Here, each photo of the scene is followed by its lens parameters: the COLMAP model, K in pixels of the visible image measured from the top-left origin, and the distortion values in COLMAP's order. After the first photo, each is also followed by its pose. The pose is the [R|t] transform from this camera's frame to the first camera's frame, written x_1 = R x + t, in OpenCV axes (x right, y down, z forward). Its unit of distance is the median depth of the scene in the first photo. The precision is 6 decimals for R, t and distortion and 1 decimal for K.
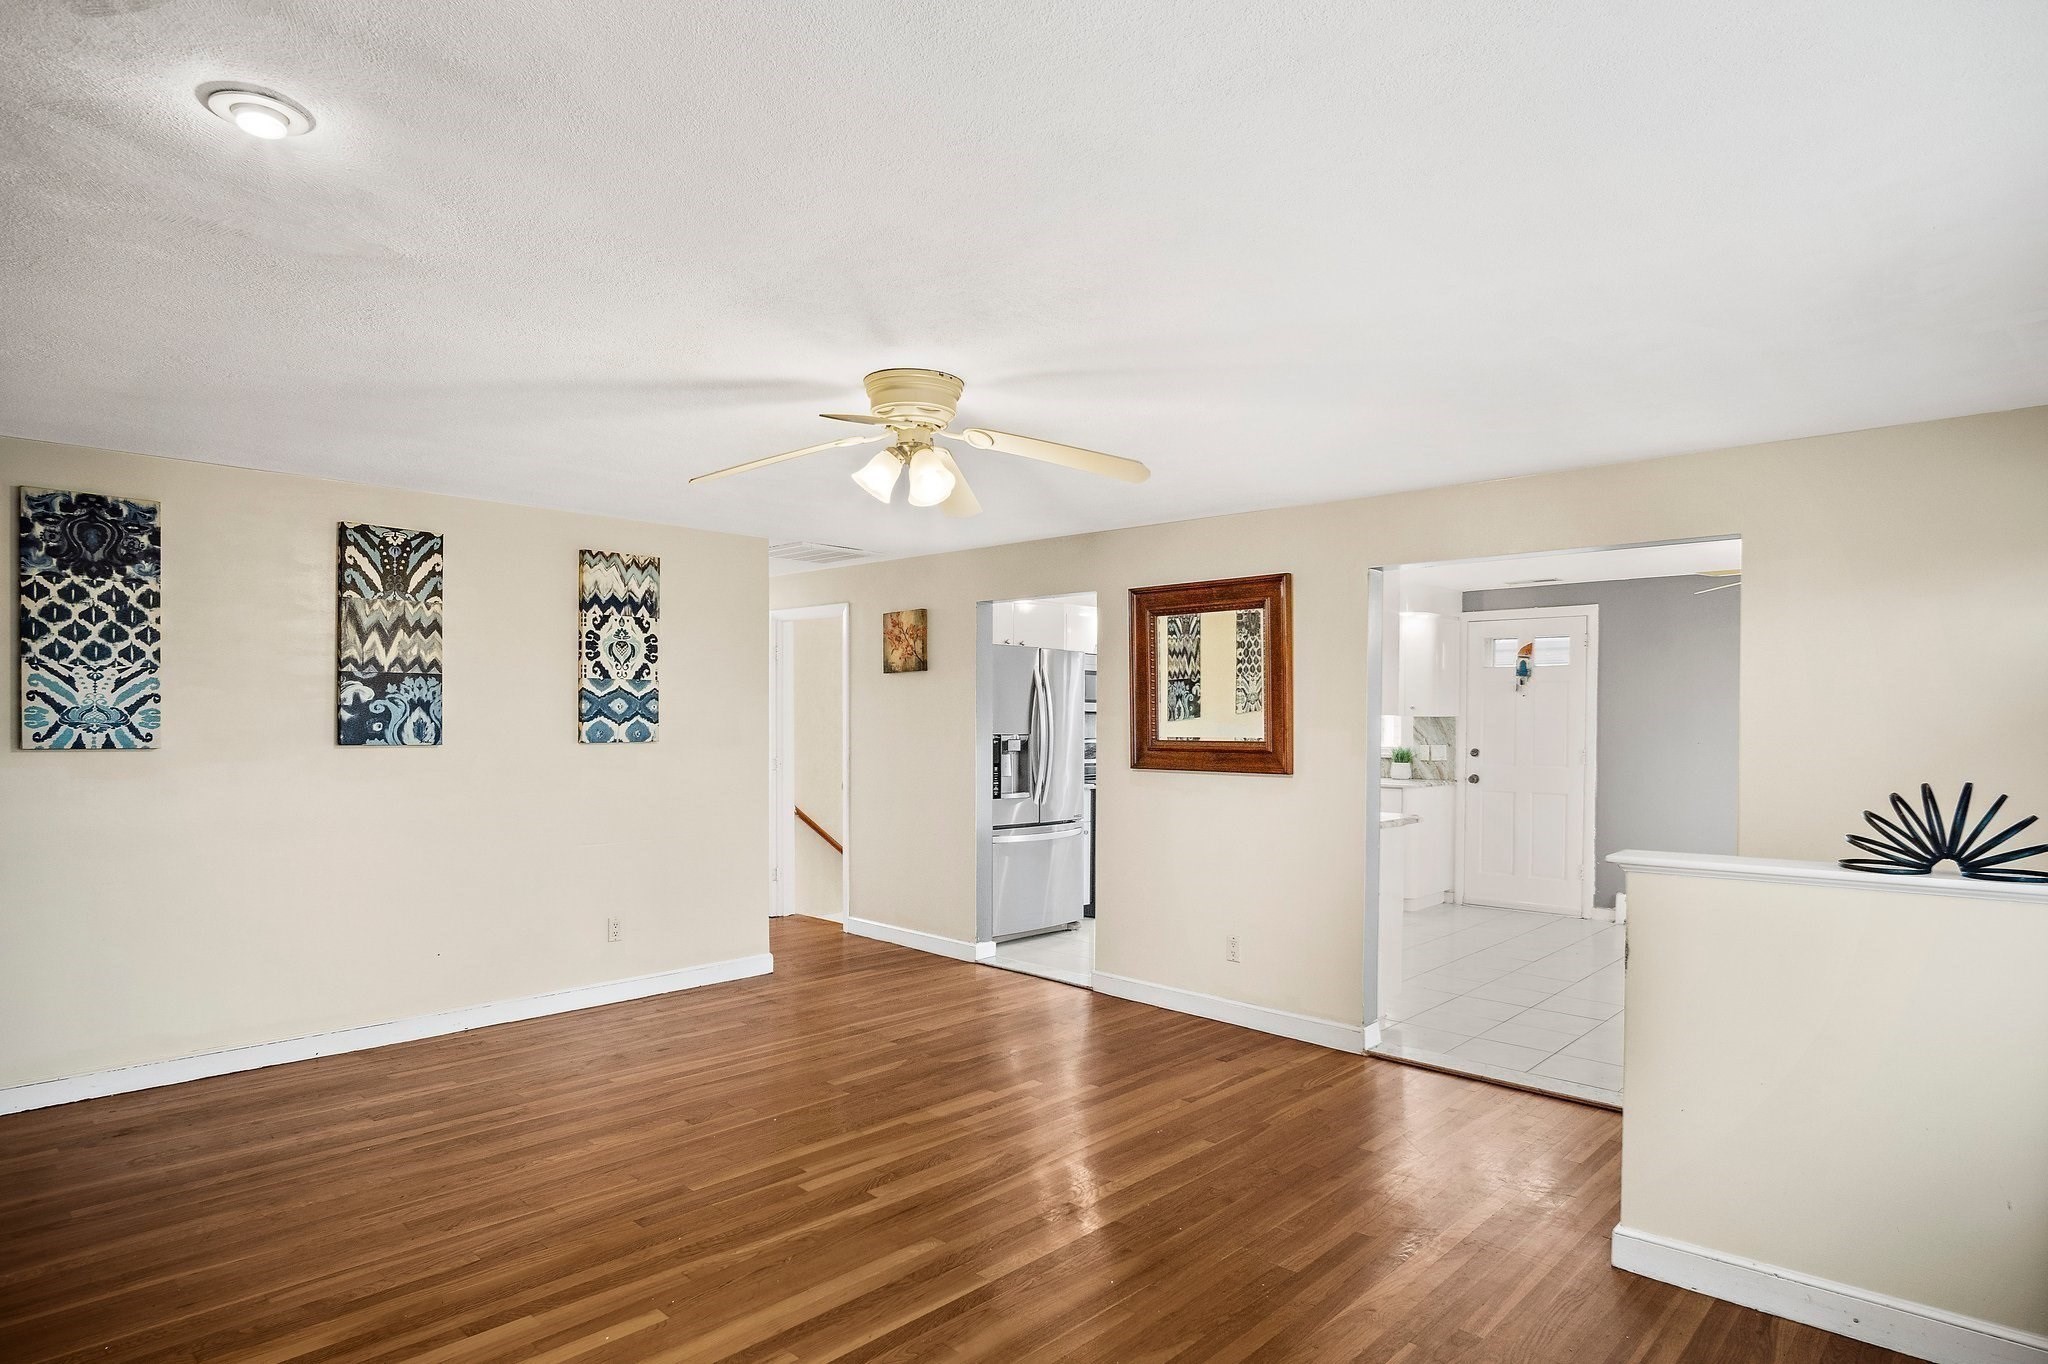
lens RADIAL K [[1130.8, 0, 1025.3], [0, 1130.8, 740.7], [0, 0, 1]] dist [-0.019450, 0.001049]
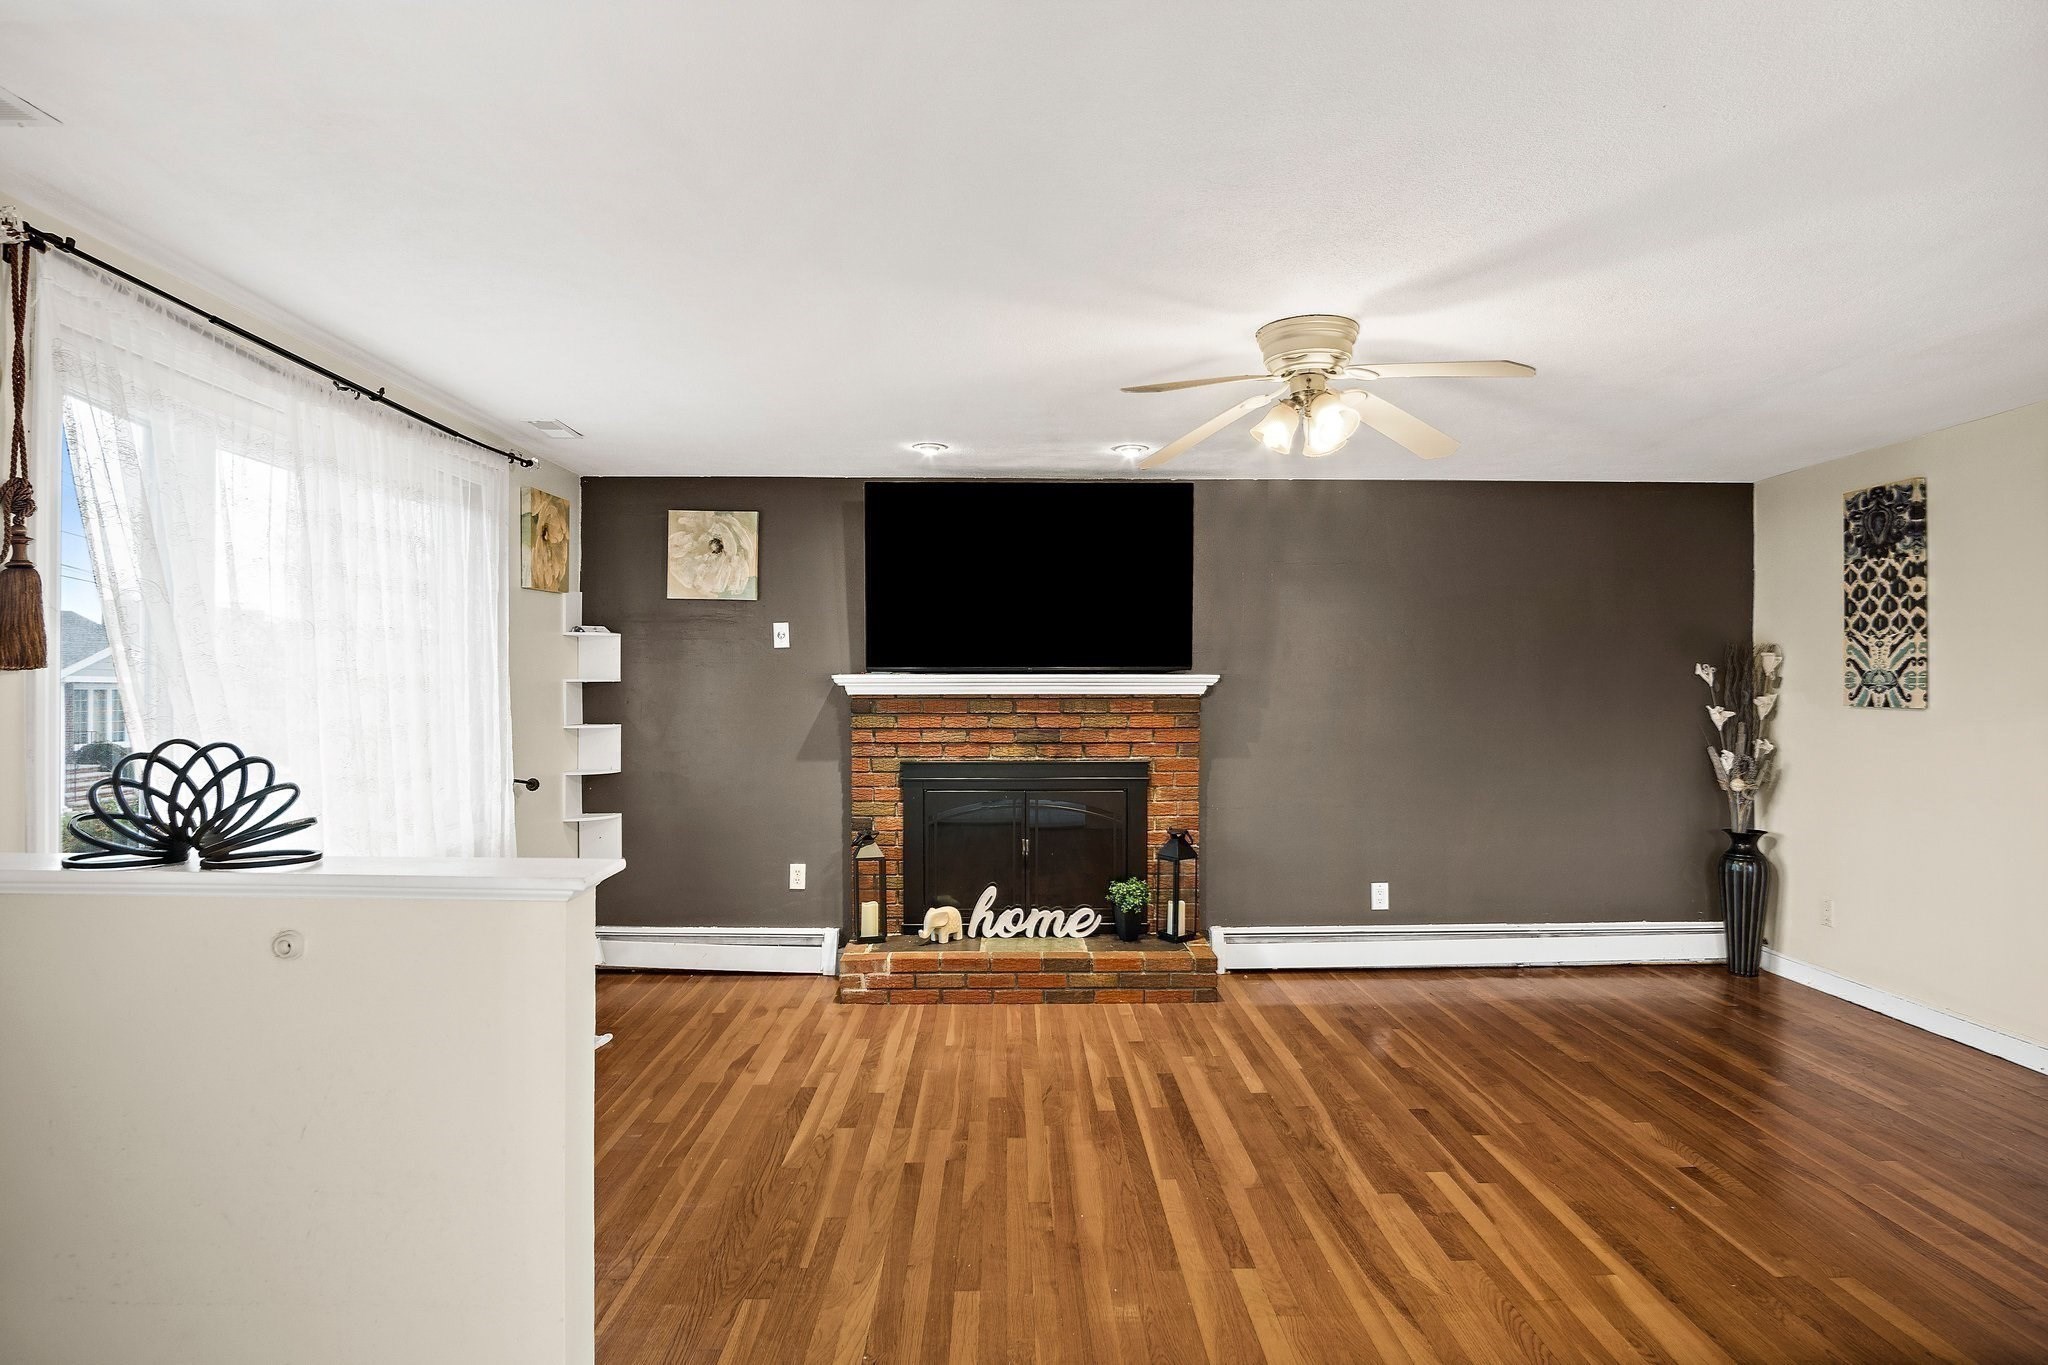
lens RADIAL K [[1130.8, 0, 1027.7], [0, 1130.8, 683.0], [0, 0, 1]] dist [-0.019450, 0.001049]
pose [[-0.715336, -0.007599, -0.698740, 0.596262], [-0.018818, 0.999788, 0.008393, -0.010669], [0.698527, 0.019153, -0.715327, 1.206702]]
